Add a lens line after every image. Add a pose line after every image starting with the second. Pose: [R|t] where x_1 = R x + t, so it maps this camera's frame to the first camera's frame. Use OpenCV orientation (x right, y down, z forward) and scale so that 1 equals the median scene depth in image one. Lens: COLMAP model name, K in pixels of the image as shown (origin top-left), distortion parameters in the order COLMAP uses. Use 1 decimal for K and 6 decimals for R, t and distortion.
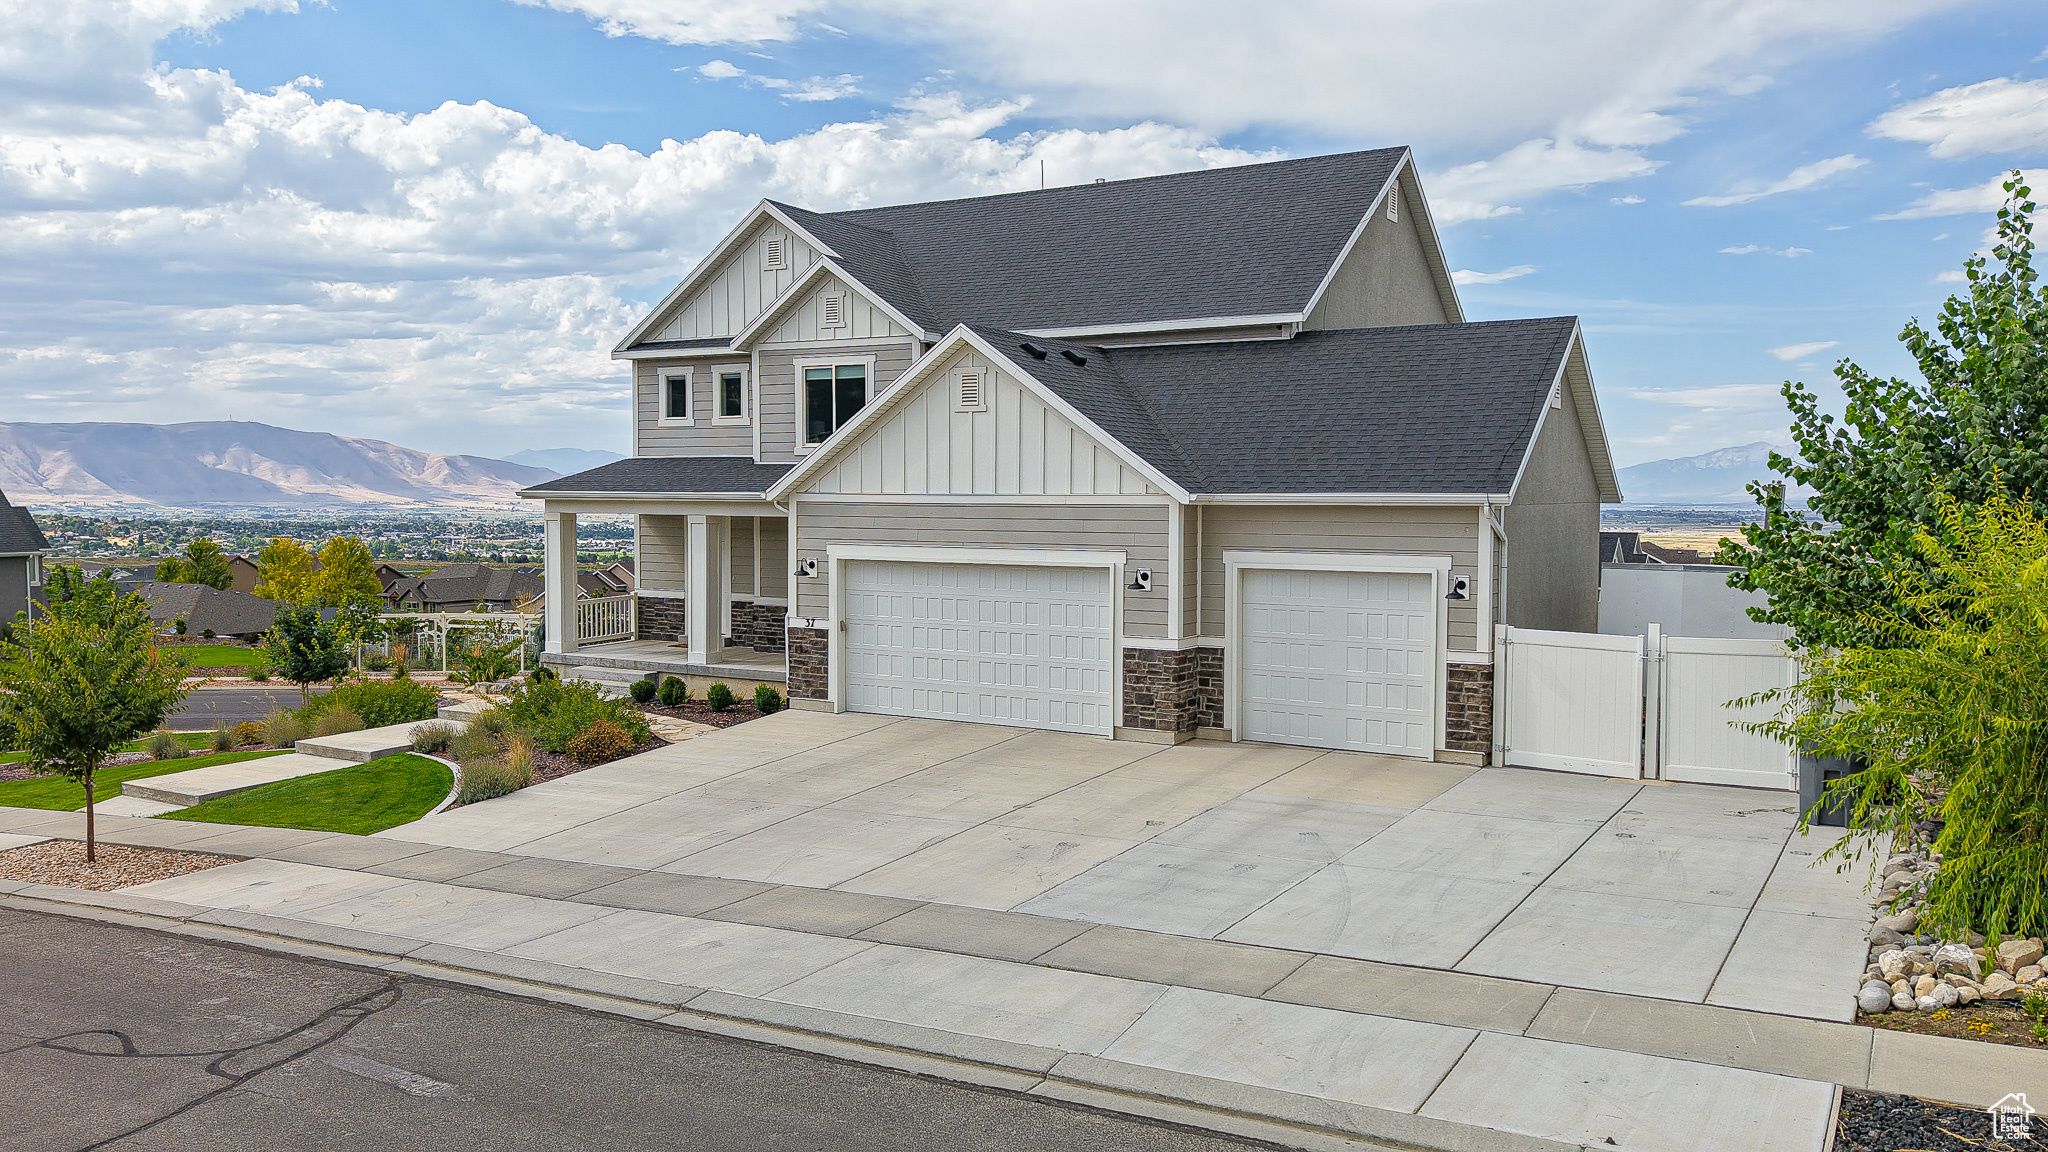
lens RADIAL K [[1551.2, 0, 1027.1], [0, 1551.2, 572.0], [0, 0, 1]] dist [0.055084, -0.084188]
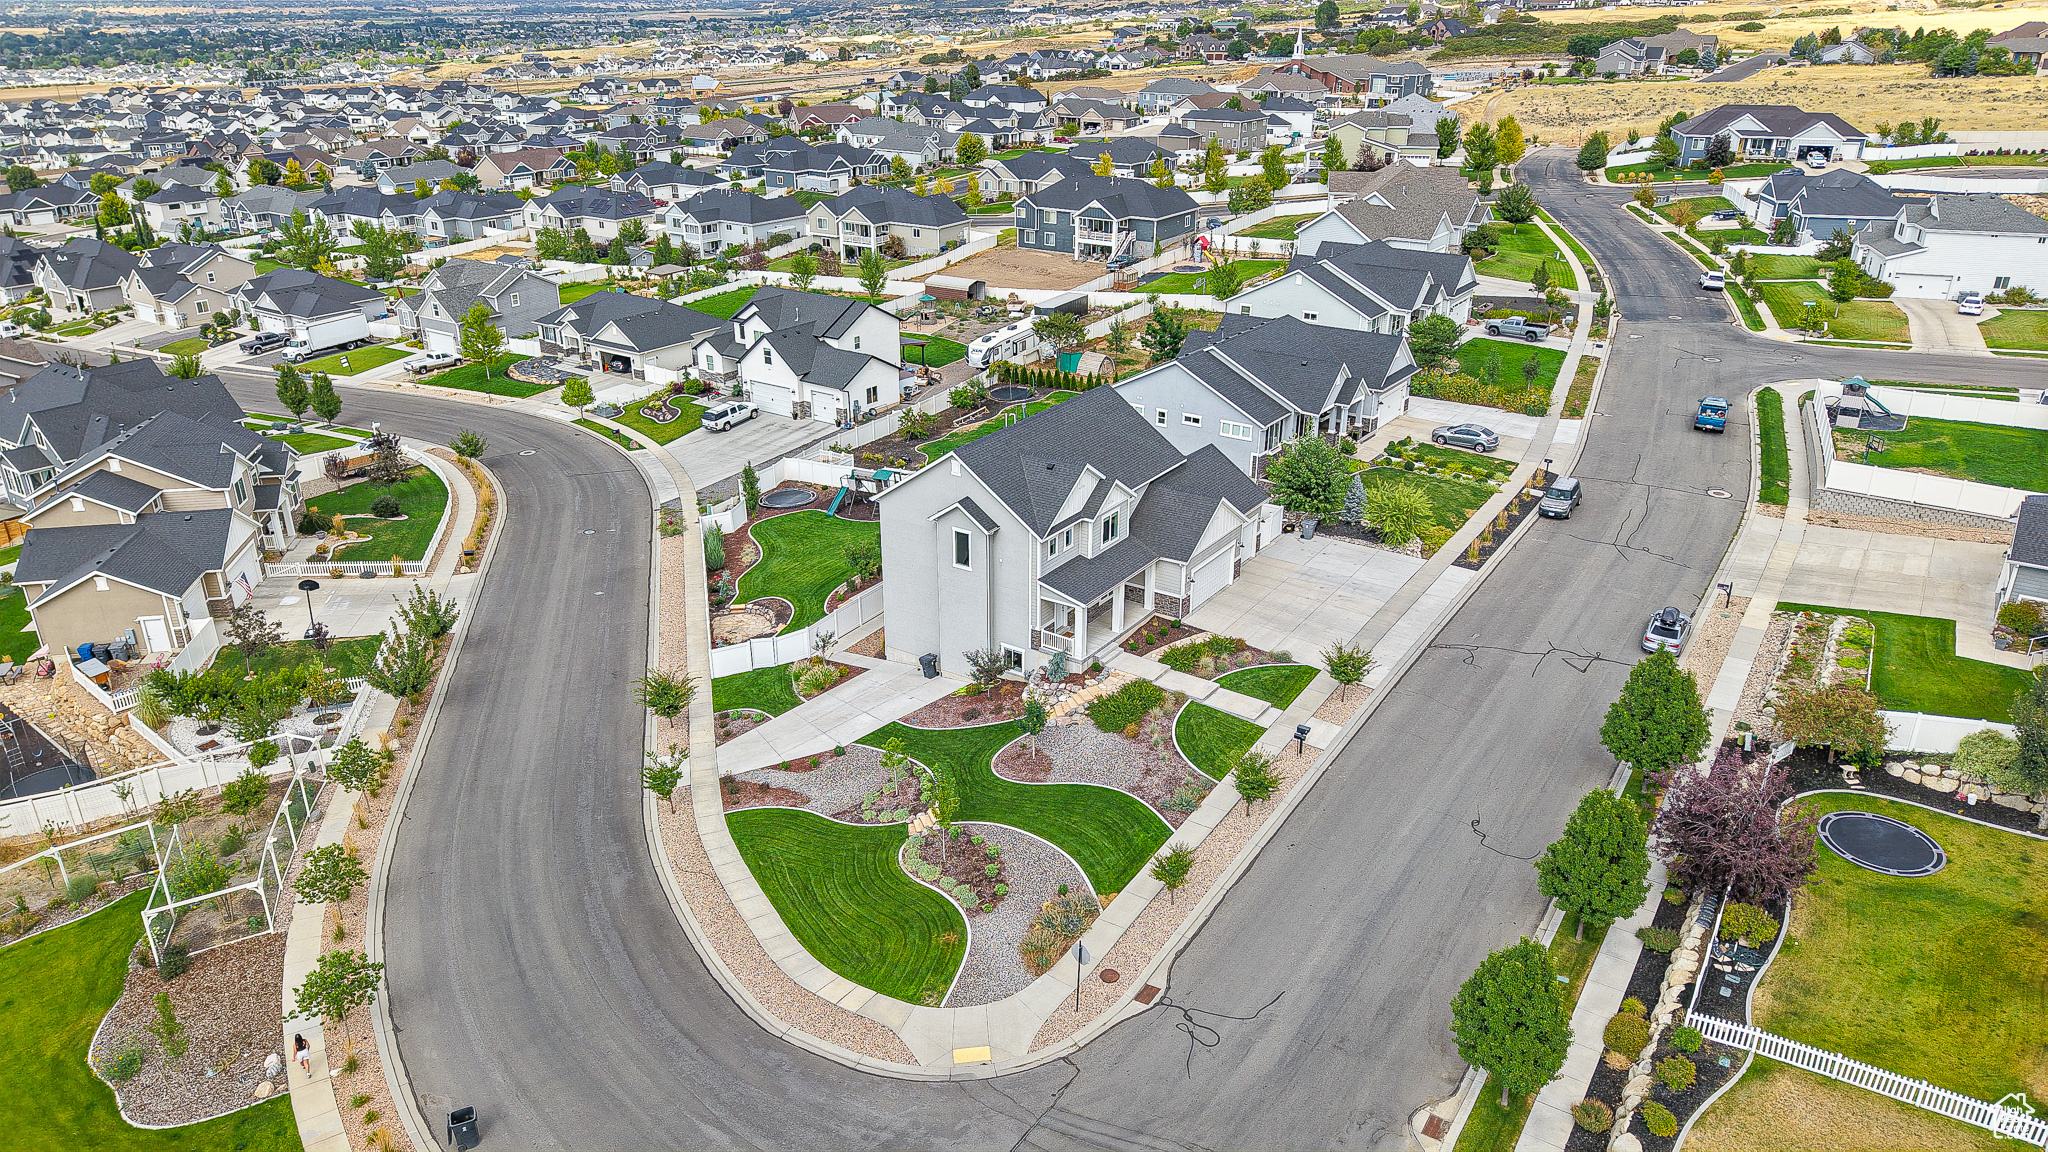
lens RADIAL K [[1370.2, 0, 1020.4], [0, 1370.2, 590.3], [0, 0, 1]] dist [0.040438, -0.046148]
pose [[0.054752, -0.404841, 0.912747, -3.138759], [0.049283, 0.914099, 0.402484, -1.298390], [-0.997283, 0.022946, 0.070001, 1.294727]]
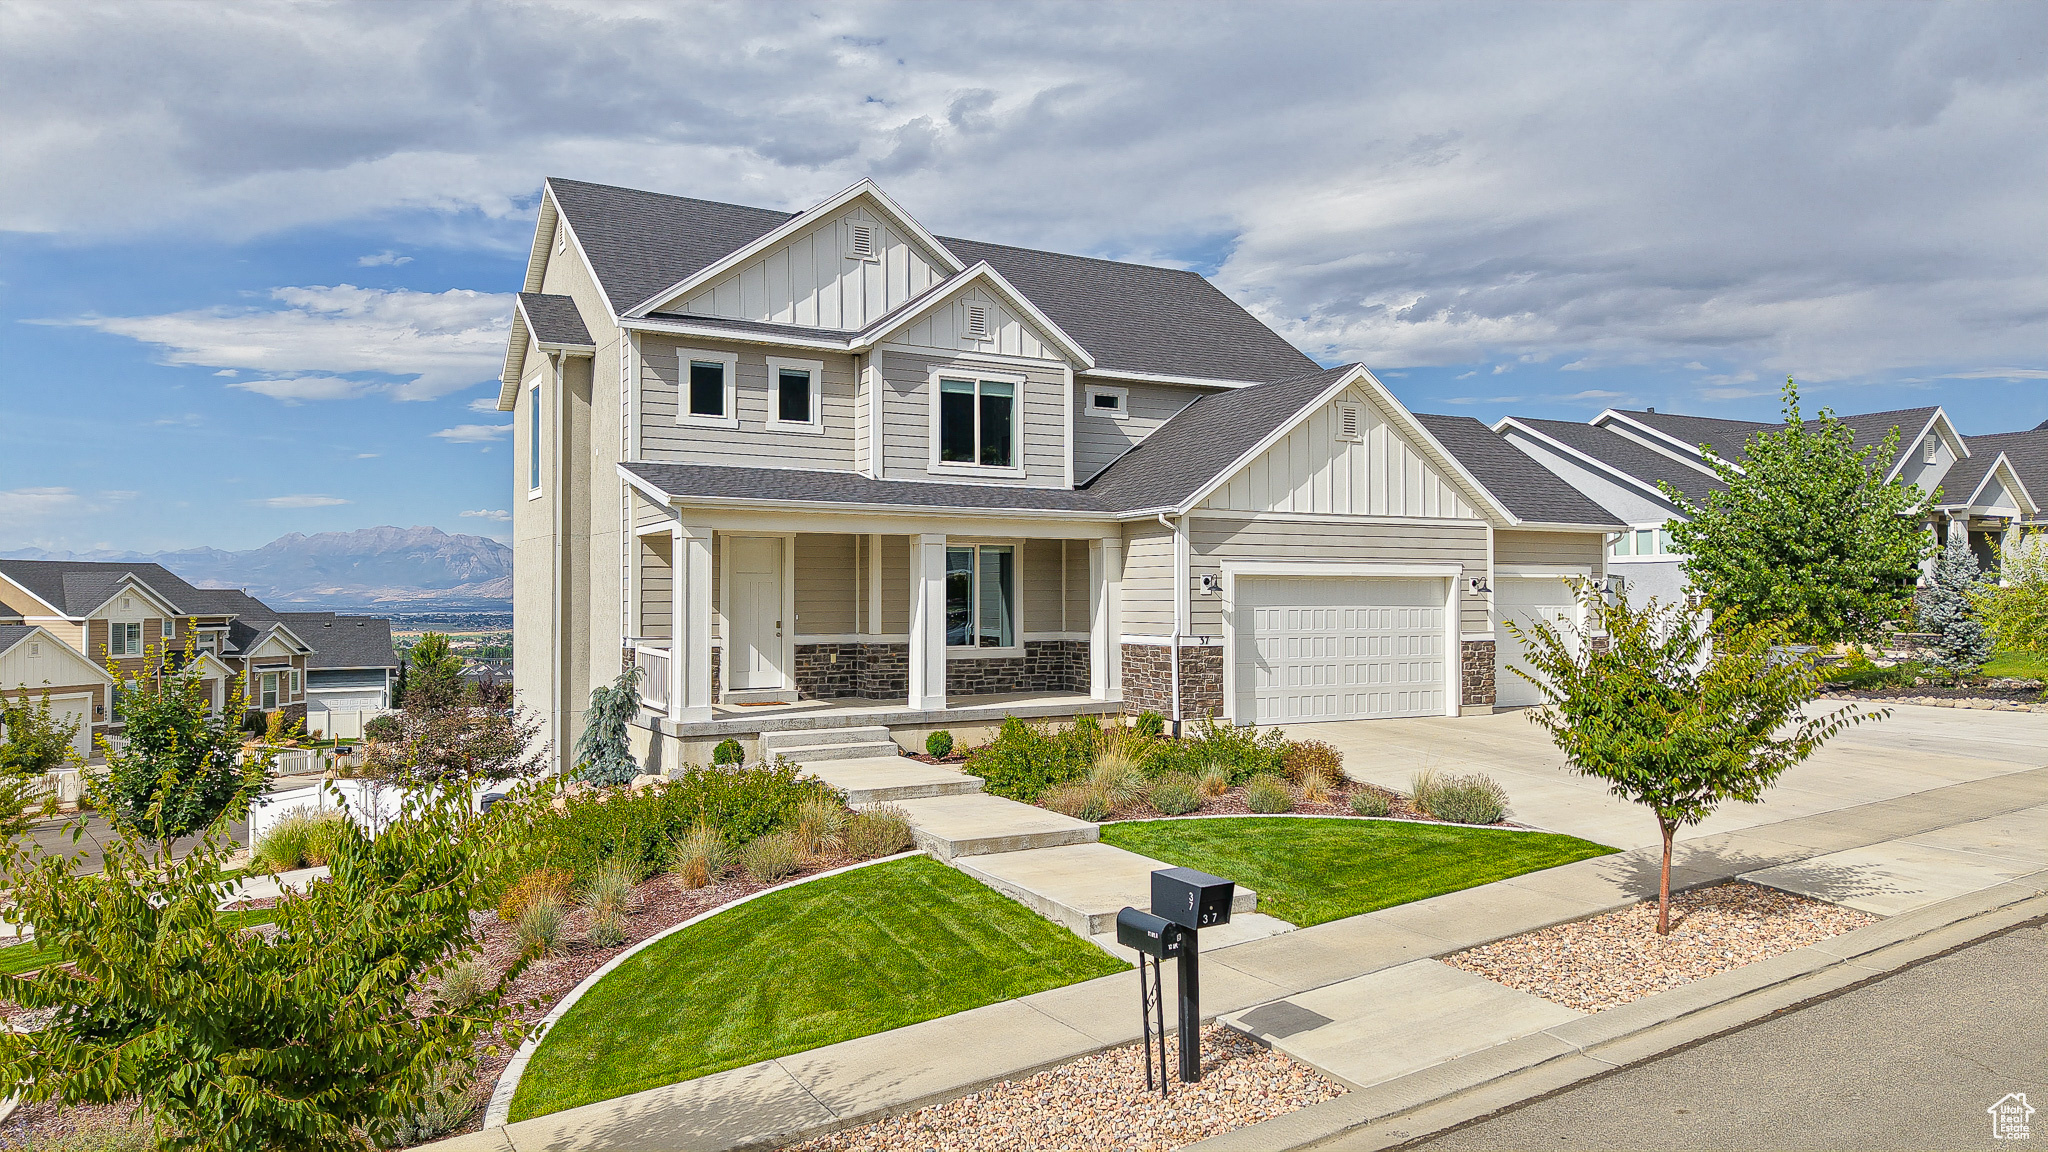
lens RADIAL K [[1370.2, 0, 1028.1], [0, 1370.2, 549.7], [0, 0, 1]] dist [0.040438, -0.046148]
pose [[0.487356, 0.026947, 0.872788, -1.073887], [0.047553, 0.997221, -0.057343, 0.022225], [-0.871908, 0.069450, 0.484720, 0.758463]]
